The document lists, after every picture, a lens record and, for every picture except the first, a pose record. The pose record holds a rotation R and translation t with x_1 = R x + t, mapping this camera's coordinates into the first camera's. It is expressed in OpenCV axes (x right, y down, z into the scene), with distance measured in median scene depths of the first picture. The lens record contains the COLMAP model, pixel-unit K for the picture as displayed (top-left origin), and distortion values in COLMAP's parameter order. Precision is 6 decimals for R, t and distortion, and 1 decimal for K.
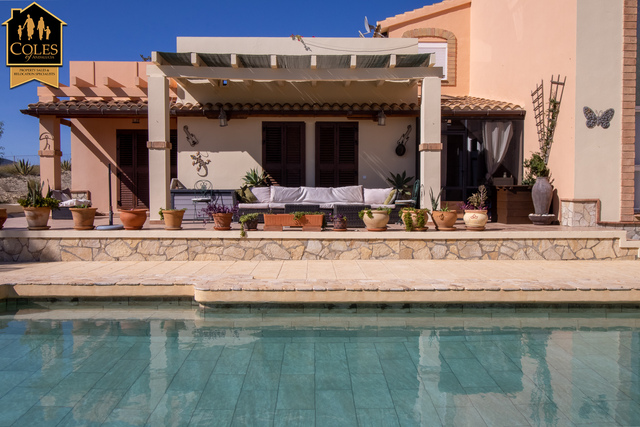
lens RADIAL K [[499.2, 0, 320.0], [0, 499.2, 213.5], [0, 0, 1]] dist [0.007090, 0.000127]
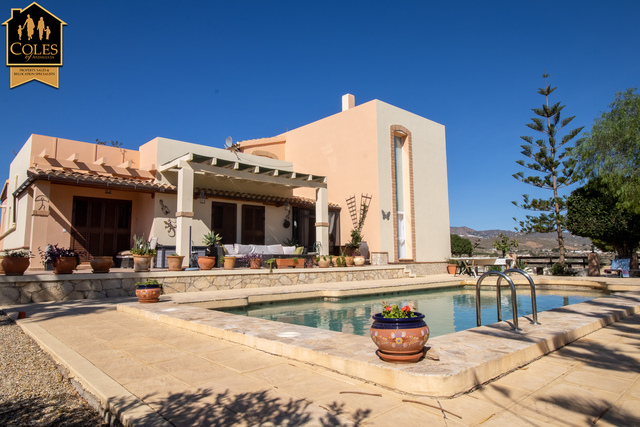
lens RADIAL K [[405.5, 0, 320.0], [0, 405.5, 213.5], [0, 0, 1]] dist [0.002057, 0.000317]
pose [[0.751755, 0.065251, 0.656207, -0.744312], [0.032947, 0.990134, -0.136199, 0.032687], [-0.658619, 0.124008, 0.742188, -0.129328]]
